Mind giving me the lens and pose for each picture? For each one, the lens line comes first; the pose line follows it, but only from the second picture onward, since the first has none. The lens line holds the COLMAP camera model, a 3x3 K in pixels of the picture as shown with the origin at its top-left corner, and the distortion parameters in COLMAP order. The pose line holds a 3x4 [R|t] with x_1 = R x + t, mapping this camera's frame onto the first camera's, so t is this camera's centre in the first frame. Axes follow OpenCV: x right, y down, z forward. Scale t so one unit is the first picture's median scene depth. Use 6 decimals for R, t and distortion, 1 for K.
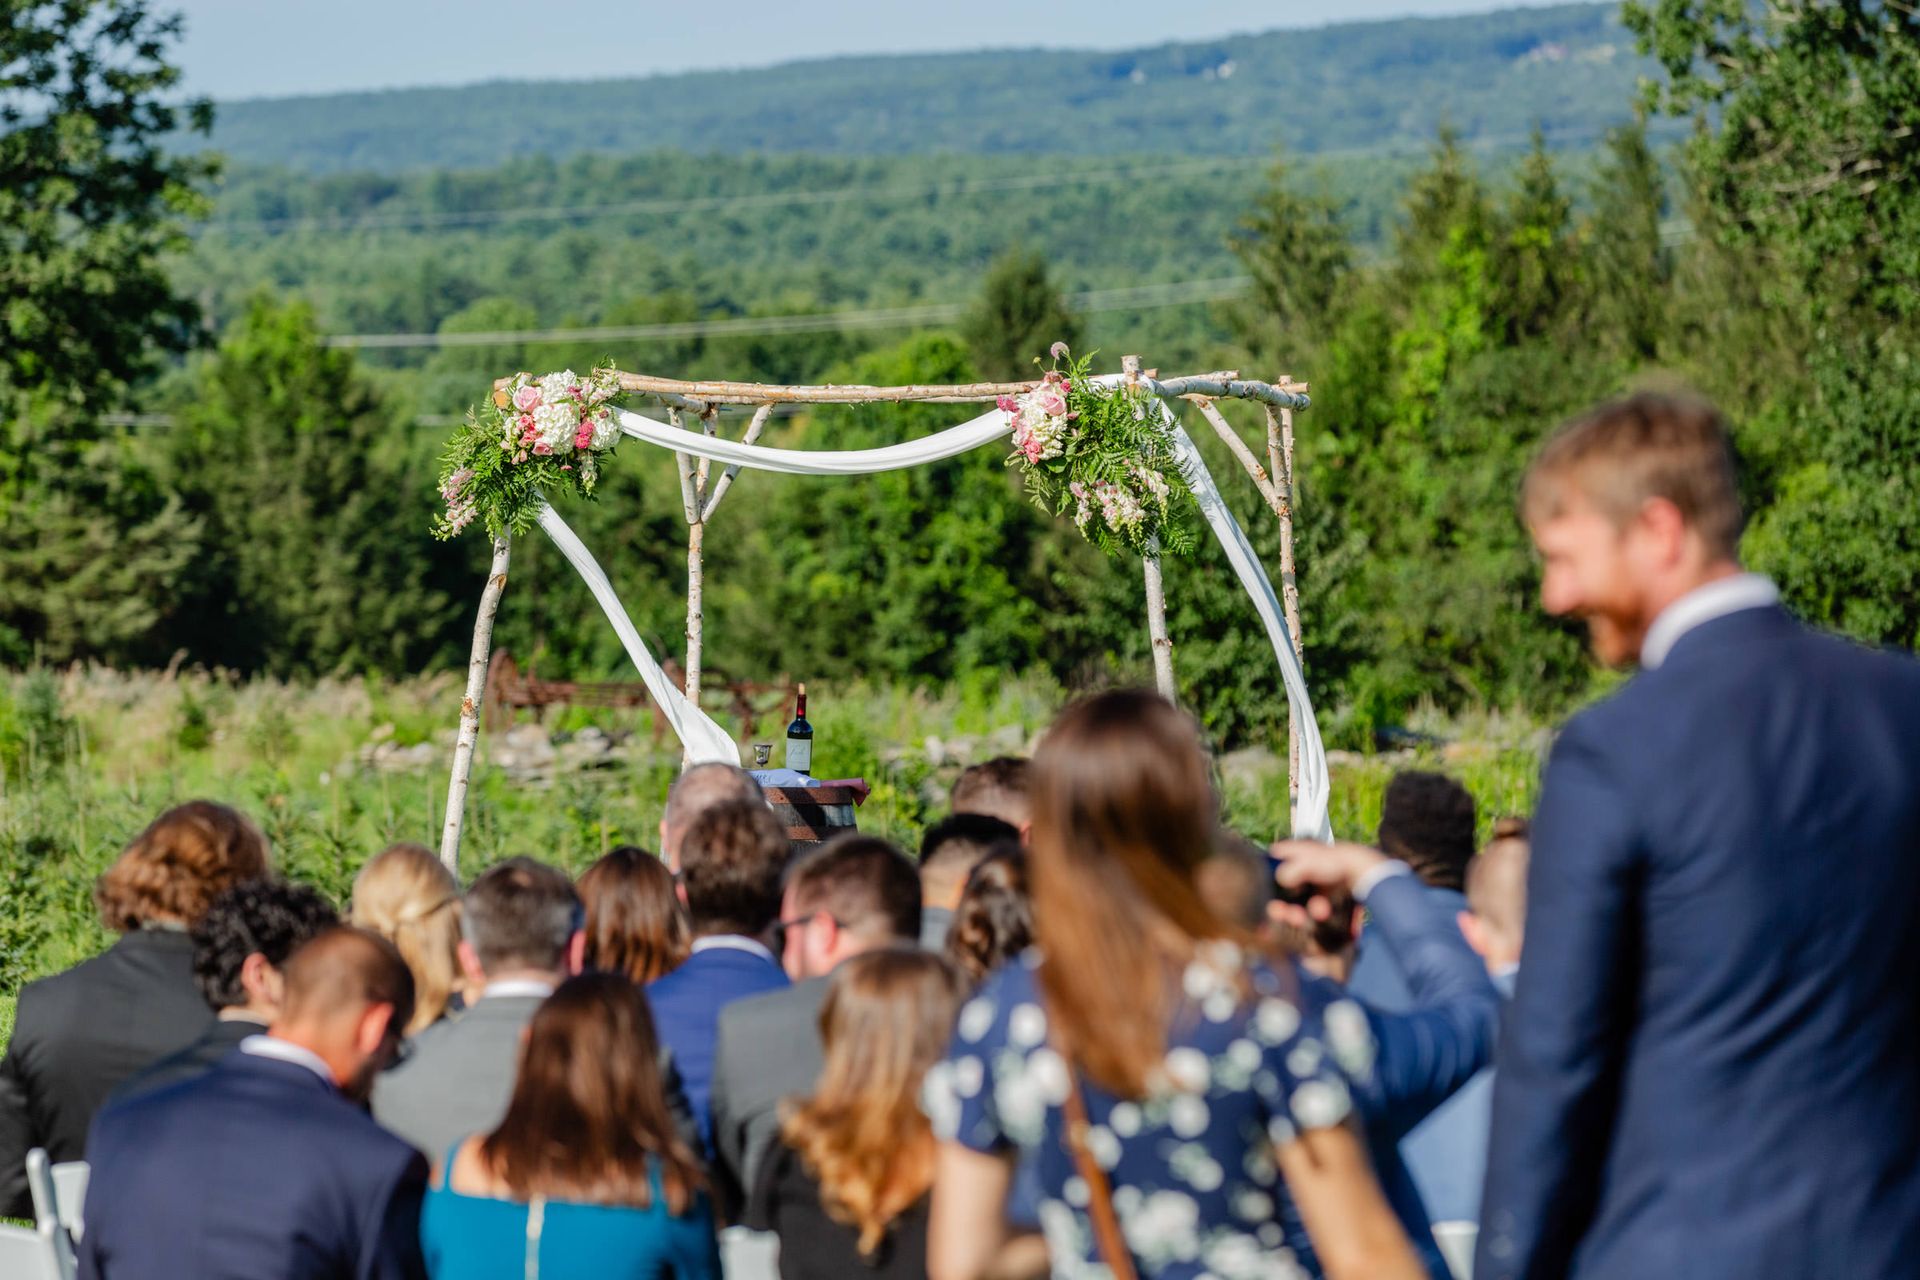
lens RADIAL K [[8977.1, 0, 959.7], [0, 8977.1, 639.3], [0, 0, 1]] dist [0.190964, 0.000000]
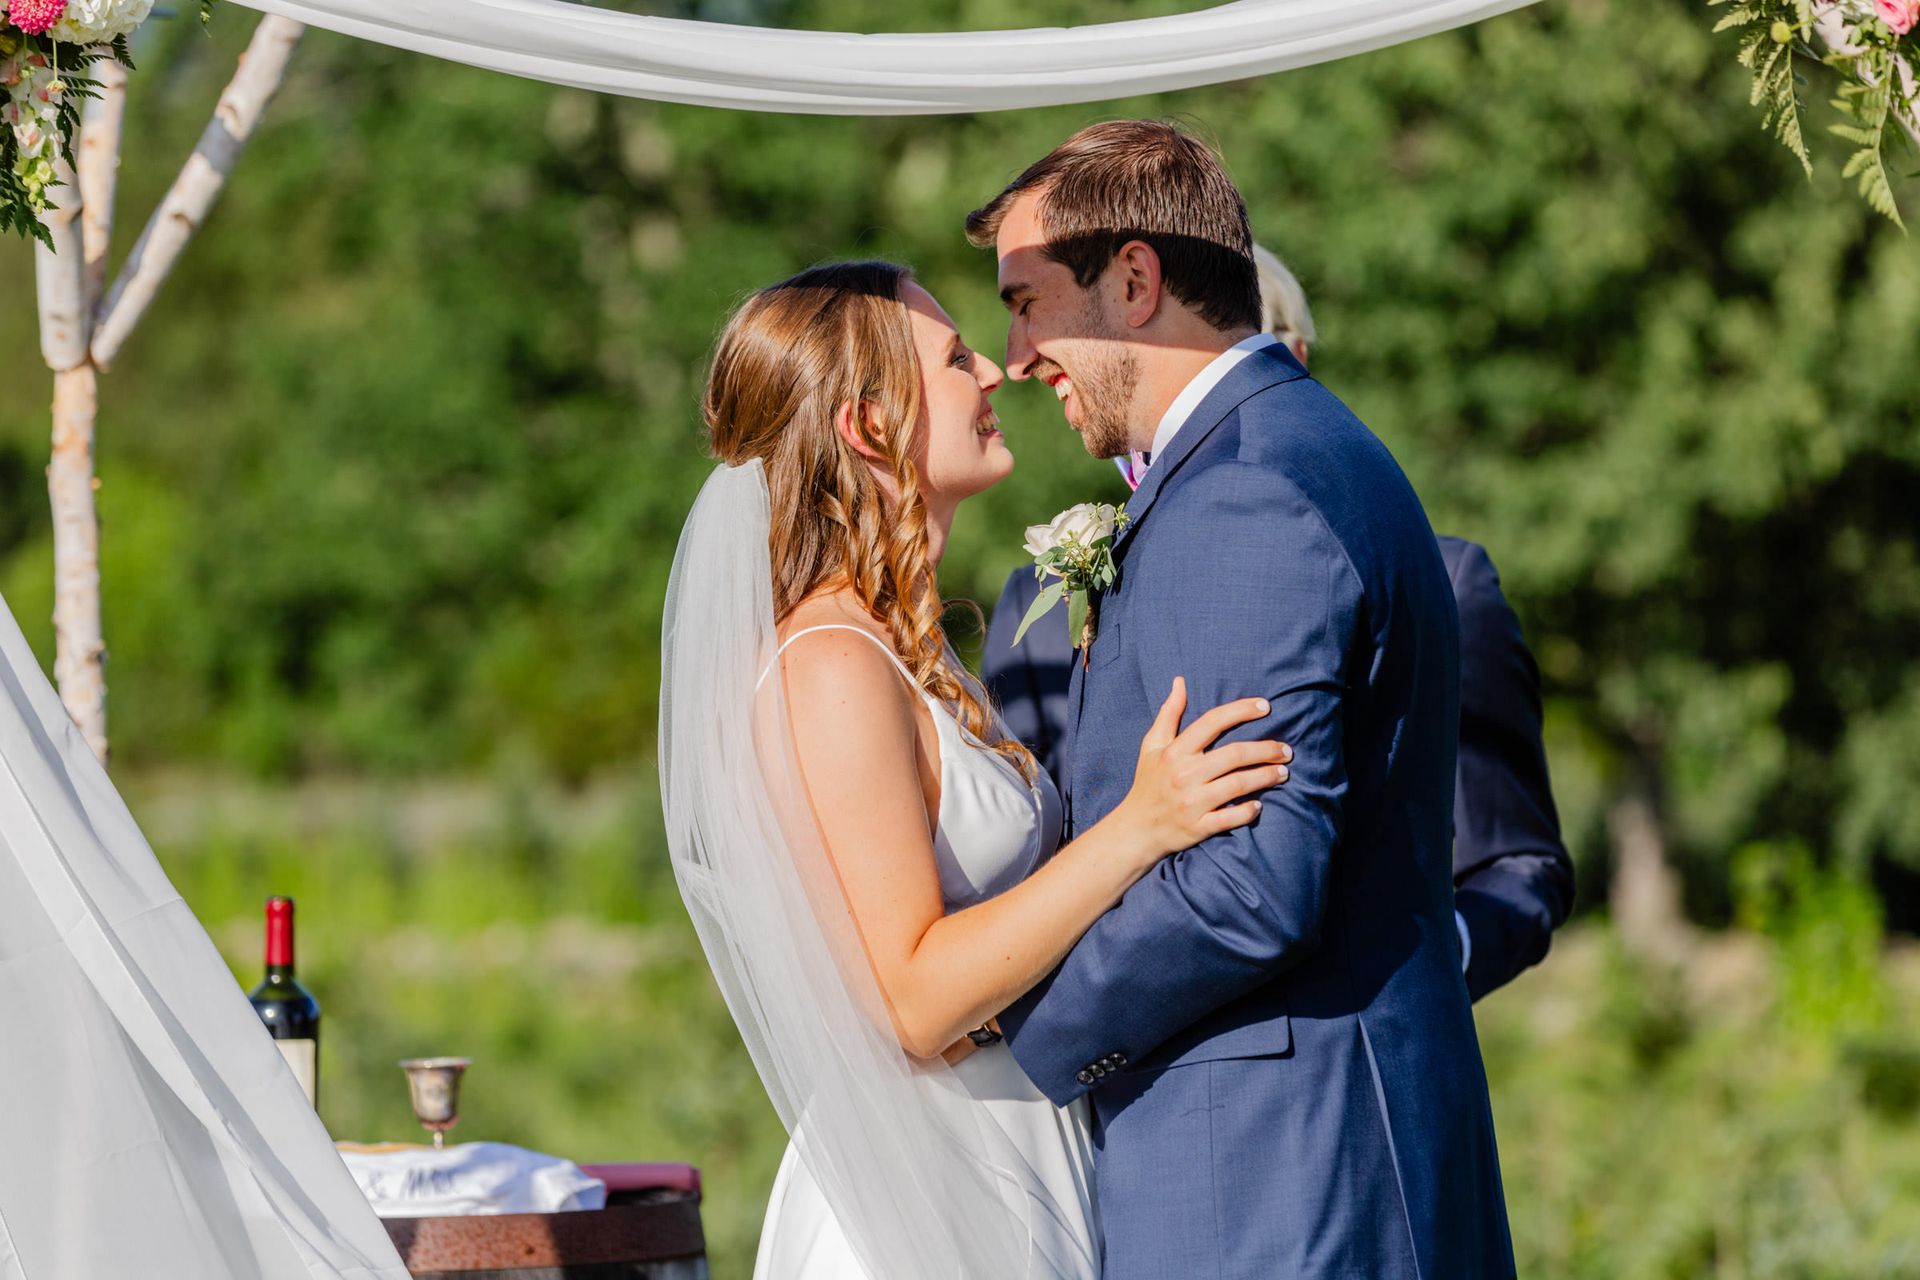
lens RADIAL K [[9724.4, 0, 969.6], [0, 9724.4, 620.1], [0, 0, 1]] dist [0.411600, 0.000000]
pose [[0.978607, -0.021819, 0.204577, -0.074631], [0.023396, 0.999712, -0.005292, -0.001538], [-0.204403, 0.009965, 0.978836, 0.707840]]
